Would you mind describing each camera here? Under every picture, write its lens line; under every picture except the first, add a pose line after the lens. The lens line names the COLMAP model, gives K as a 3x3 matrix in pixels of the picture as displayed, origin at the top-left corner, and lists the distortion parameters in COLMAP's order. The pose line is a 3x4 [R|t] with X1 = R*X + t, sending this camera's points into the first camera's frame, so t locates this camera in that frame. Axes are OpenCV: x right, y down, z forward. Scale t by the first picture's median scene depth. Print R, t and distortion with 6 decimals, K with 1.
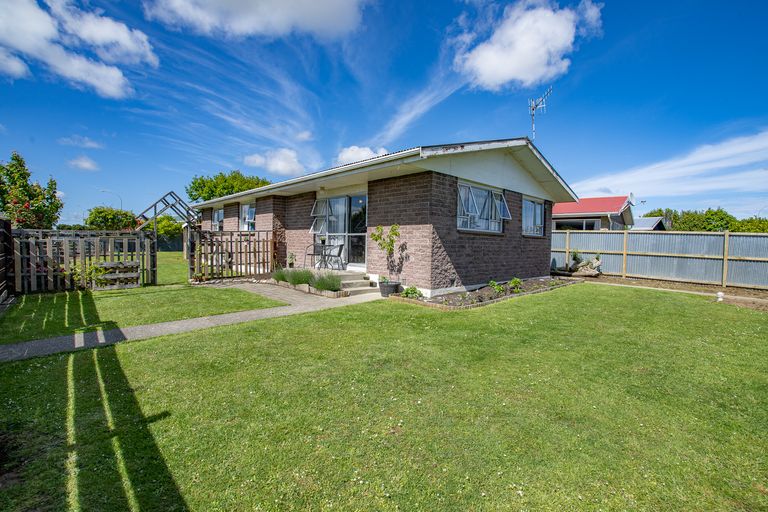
lens RADIAL K [[363.5, 0, 380.8], [0, 363.5, 257.9], [0, 0, 1]] dist [-0.029241, 0.000313]
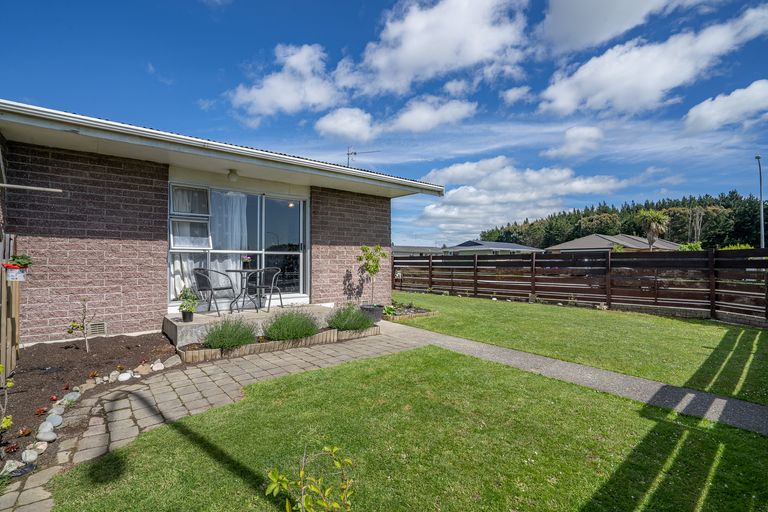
lens RADIAL K [[355.2, 0, 382.9], [0, 355.2, 258.4], [0, 0, 1]] dist [-0.038379, 0.000394]
pose [[0.032179, -0.005268, 0.999468, -0.738145], [0.042383, 0.999094, 0.003901, -0.048539], [-0.998583, 0.042235, 0.032373, 0.776320]]
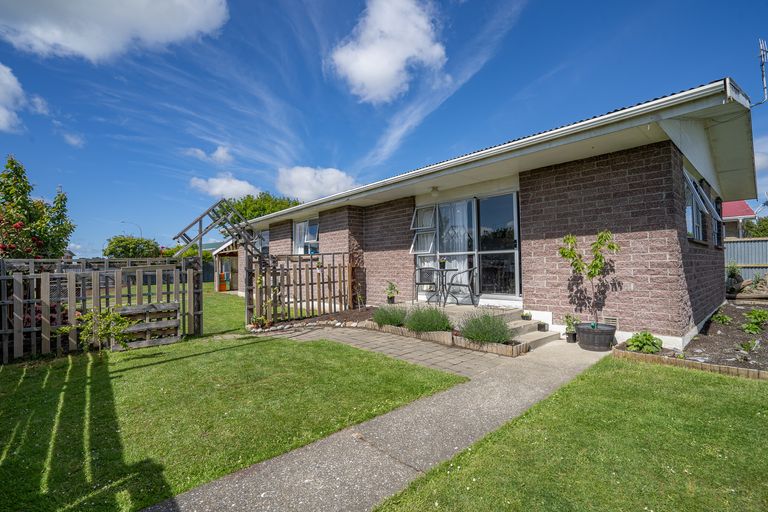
lens RADIAL K [[355.2, 0, 382.9], [0, 355.2, 258.4], [0, 0, 1]] dist [-0.038379, 0.000394]
pose [[0.999280, -0.034340, -0.016115, -0.264406], [0.033249, 0.997414, -0.063718, -0.017465], [0.018261, 0.063137, 0.997838, 0.329567]]
